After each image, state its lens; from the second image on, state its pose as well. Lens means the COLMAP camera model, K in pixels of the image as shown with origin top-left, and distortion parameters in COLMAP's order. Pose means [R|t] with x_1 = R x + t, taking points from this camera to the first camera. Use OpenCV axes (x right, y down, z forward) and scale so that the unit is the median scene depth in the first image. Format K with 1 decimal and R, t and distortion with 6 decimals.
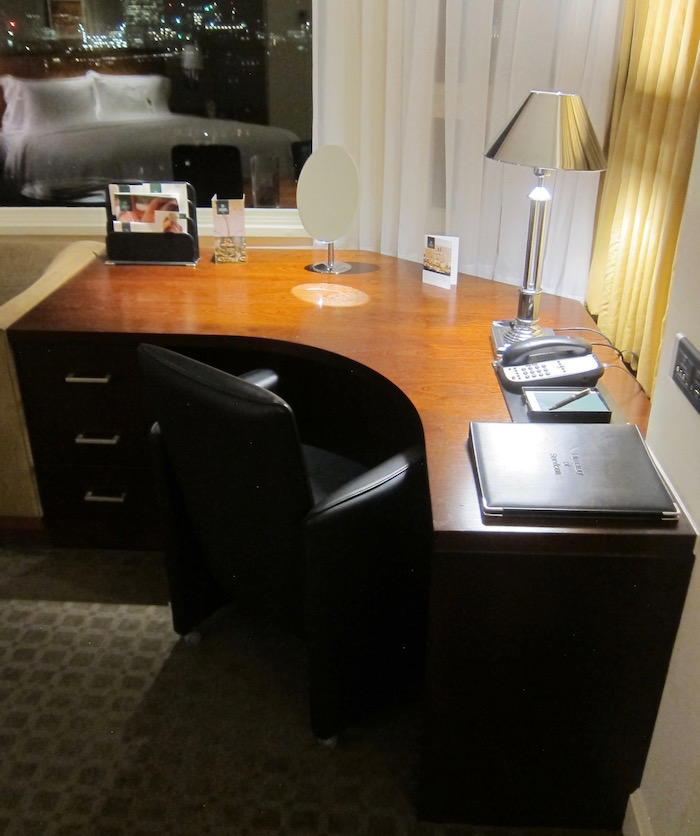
lens RADIAL K [[795.2, 0, 347.5], [0, 795.2, 372.5], [0, 0, 1]] dist [-0.069983, -0.000730]
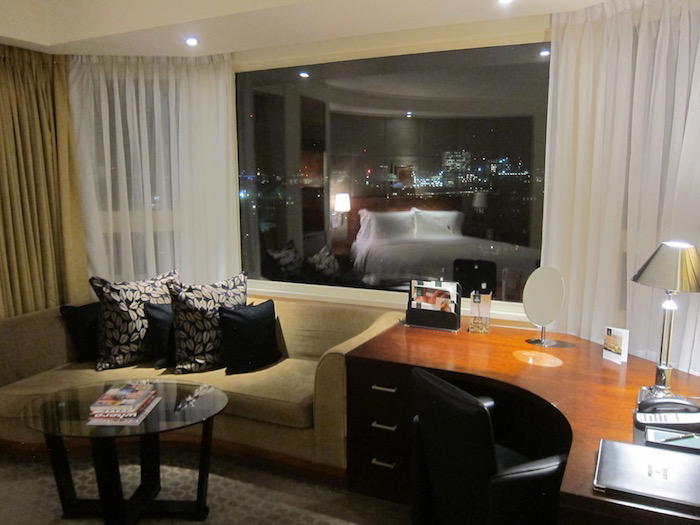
lens RADIAL K [[579.7, 0, 350.0], [0, 579.7, 262.5], [0, 0, 1]] dist [-0.038388, -0.001376]
pose [[0.916580, 0.053806, -0.396214, 0.072729], [-0.156050, 0.960462, -0.230567, 0.037258], [0.368143, 0.273162, 0.888737, -0.186314]]
